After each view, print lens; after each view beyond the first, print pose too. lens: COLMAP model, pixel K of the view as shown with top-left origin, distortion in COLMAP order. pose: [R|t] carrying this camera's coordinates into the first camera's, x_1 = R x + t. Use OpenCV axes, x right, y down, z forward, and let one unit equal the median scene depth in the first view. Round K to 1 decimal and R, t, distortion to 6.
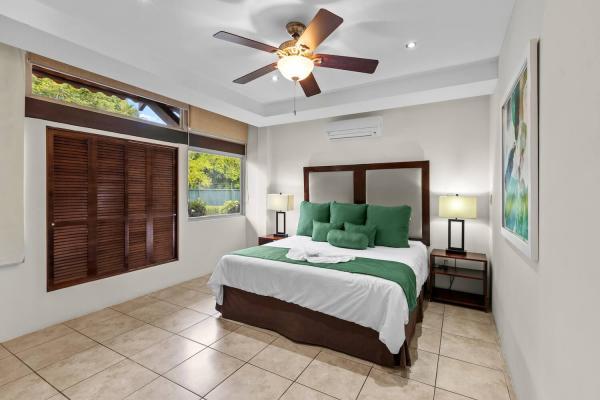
lens RADIAL K [[279.2, 0, 298.9], [0, 279.2, 195.5], [0, 0, 1]] dist [0.019013, -0.001002]
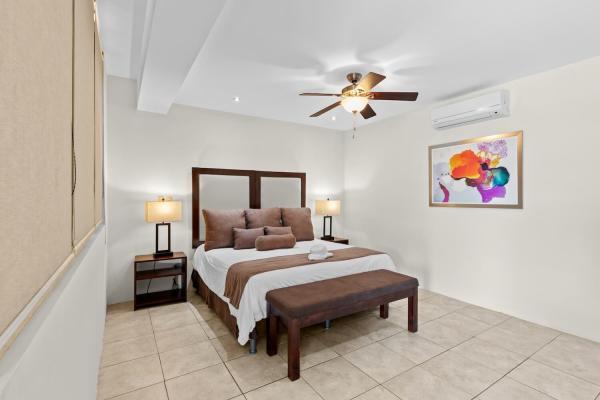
lens RADIAL K [[279.2, 0, 305.5], [0, 279.2, 198.7], [0, 0, 1]] dist [0.019013, -0.001002]
pose [[0.457510, -0.009881, 0.889150, -0.829502], [0.008383, 0.999942, 0.006798, -0.014135], [-0.889165, 0.004344, 0.457566, 0.466220]]
